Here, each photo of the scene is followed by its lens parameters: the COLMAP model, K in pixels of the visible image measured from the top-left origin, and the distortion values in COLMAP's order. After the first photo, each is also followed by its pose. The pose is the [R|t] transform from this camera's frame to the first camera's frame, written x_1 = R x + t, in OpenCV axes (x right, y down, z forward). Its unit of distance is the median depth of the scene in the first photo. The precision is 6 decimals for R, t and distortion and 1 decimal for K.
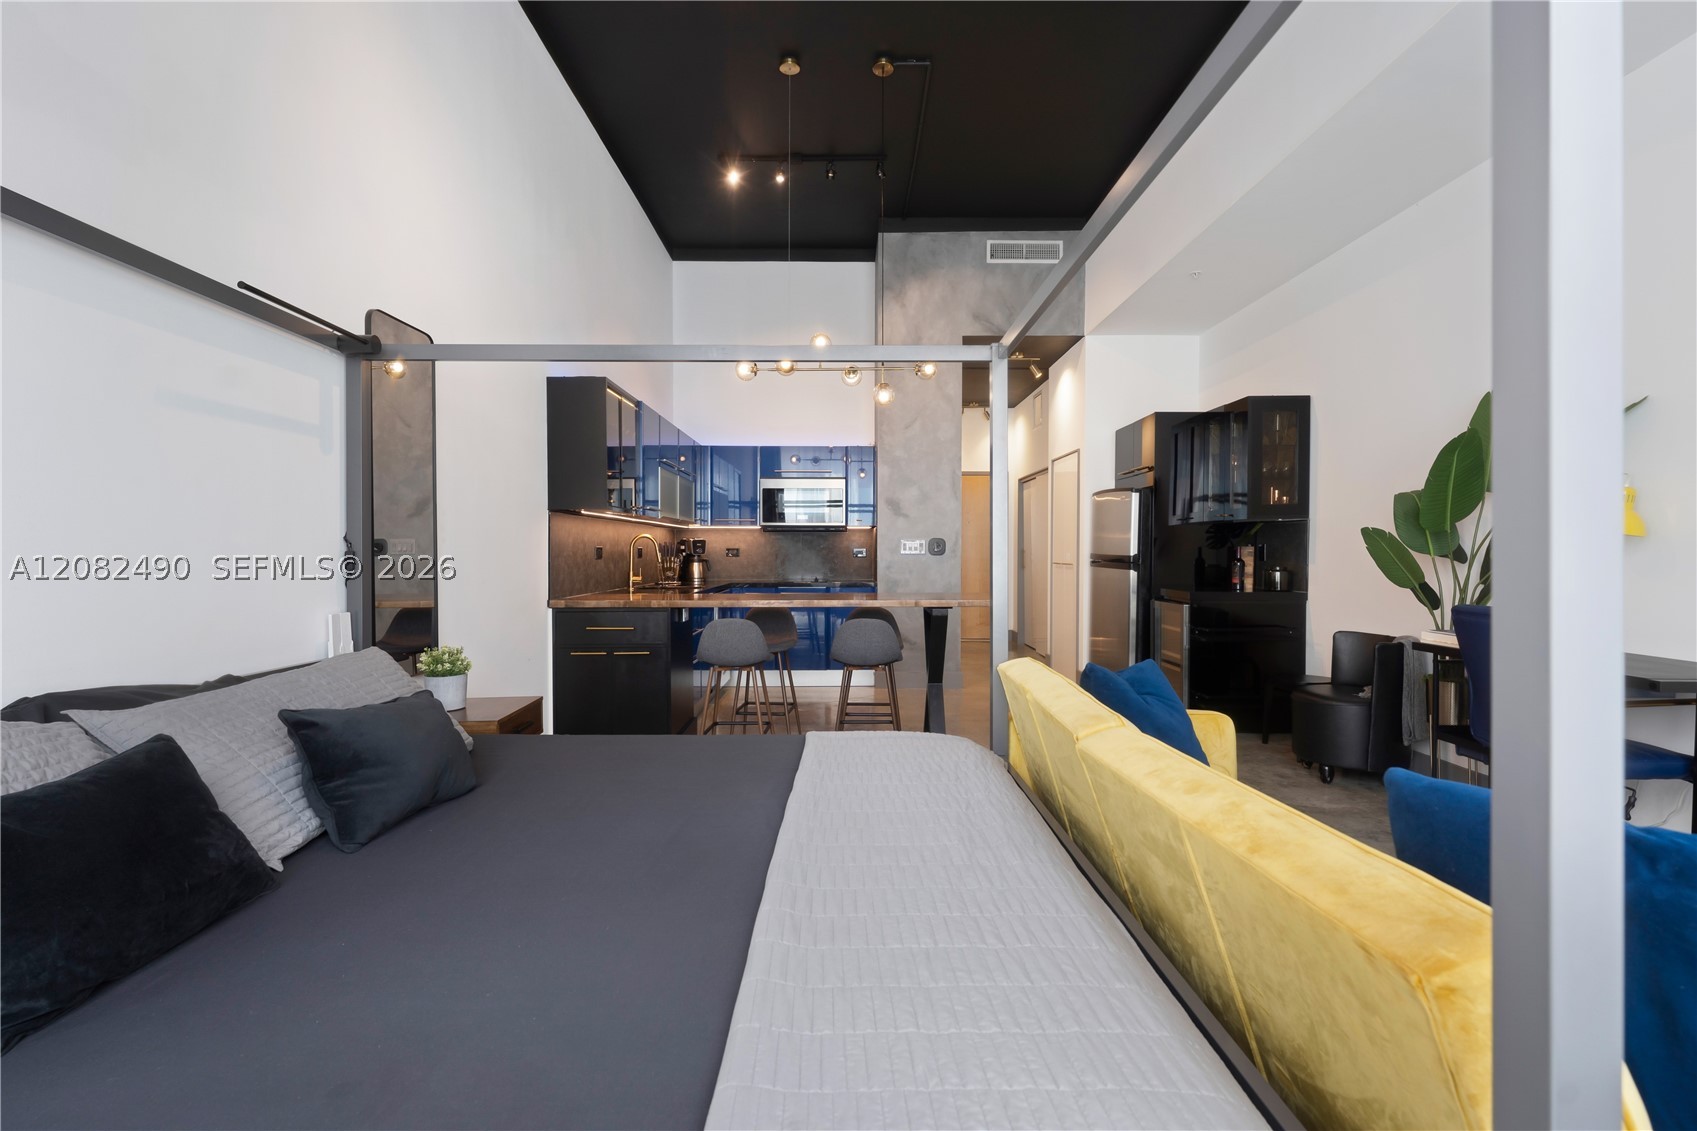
lens RADIAL K [[764.8, 0, 848.6], [0, 764.8, 561.9], [0, 0, 1]] dist [-0.013974, 0.001711]
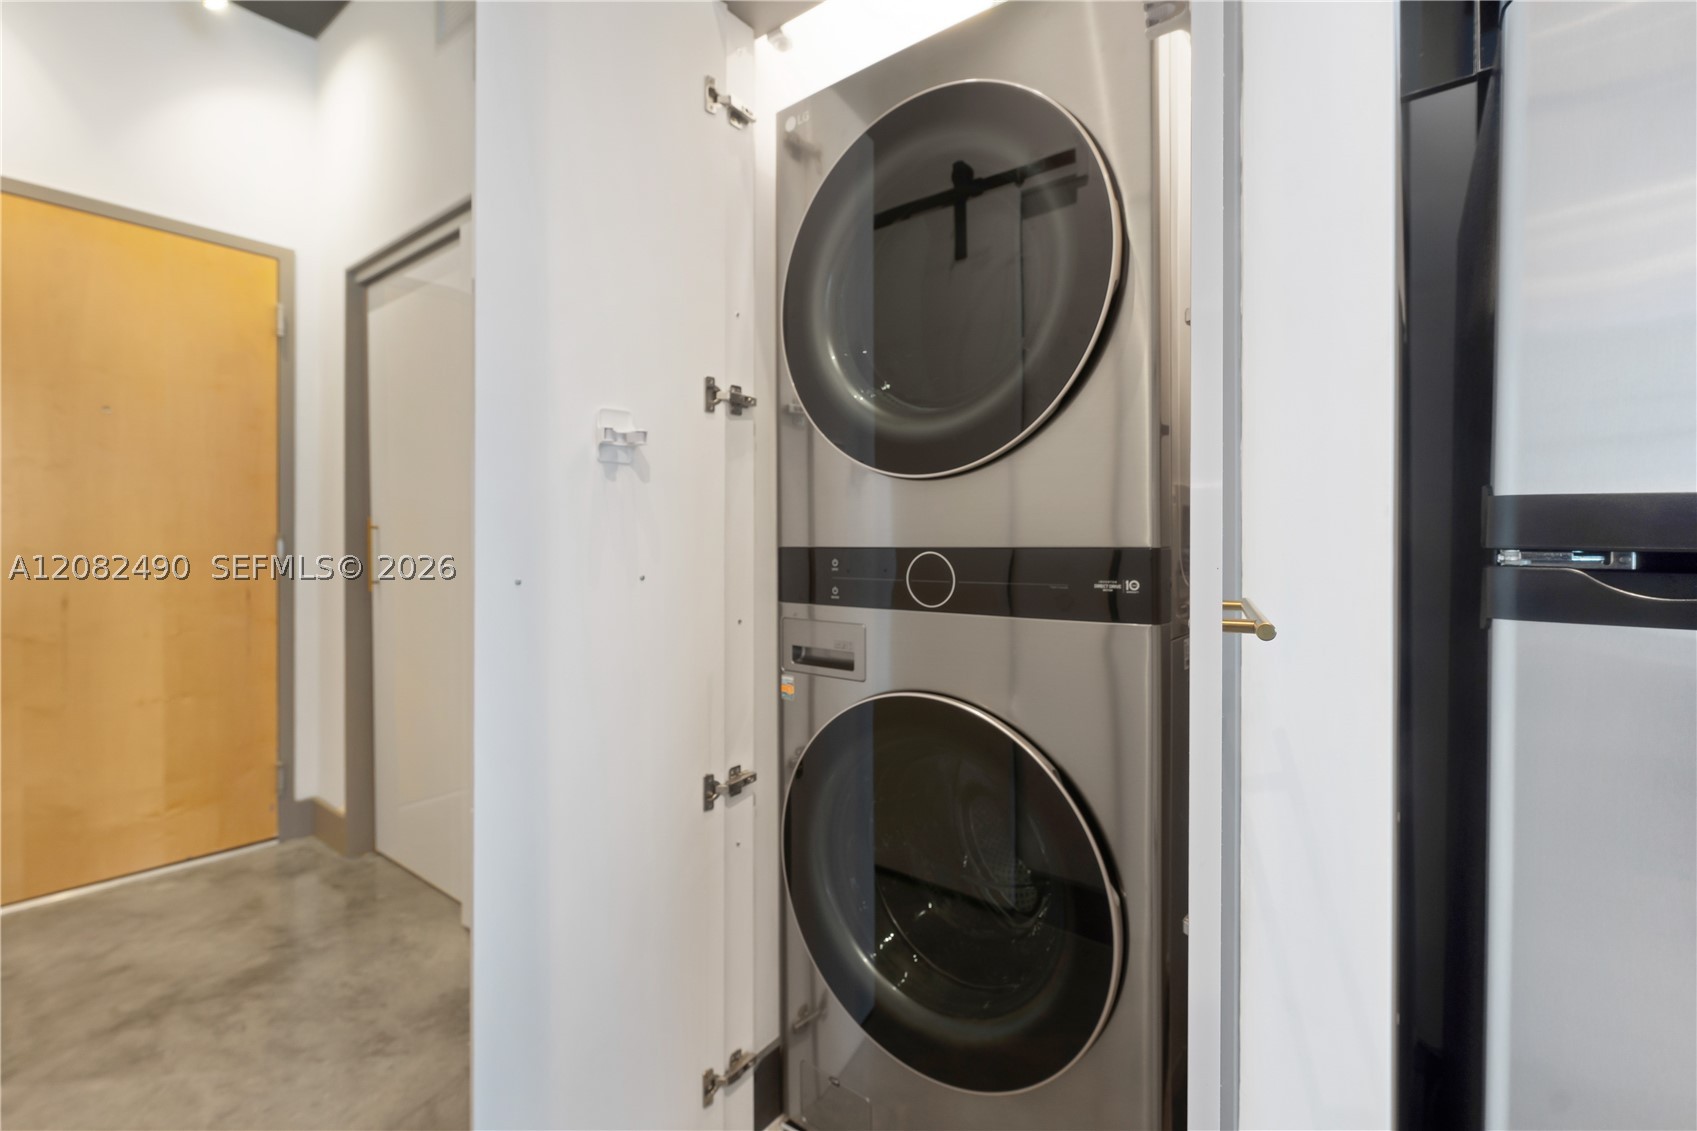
lens RADIAL K [[764.8, 0, 842.5], [0, 764.8, 552.5], [0, 0, 1]] dist [-0.013974, 0.001711]
pose [[0.613592, -0.003333, 0.789617, 0.170506], [0.004908, 0.999988, 0.000408, -0.005463], [-0.789608, 0.003625, 0.613601, 0.990385]]
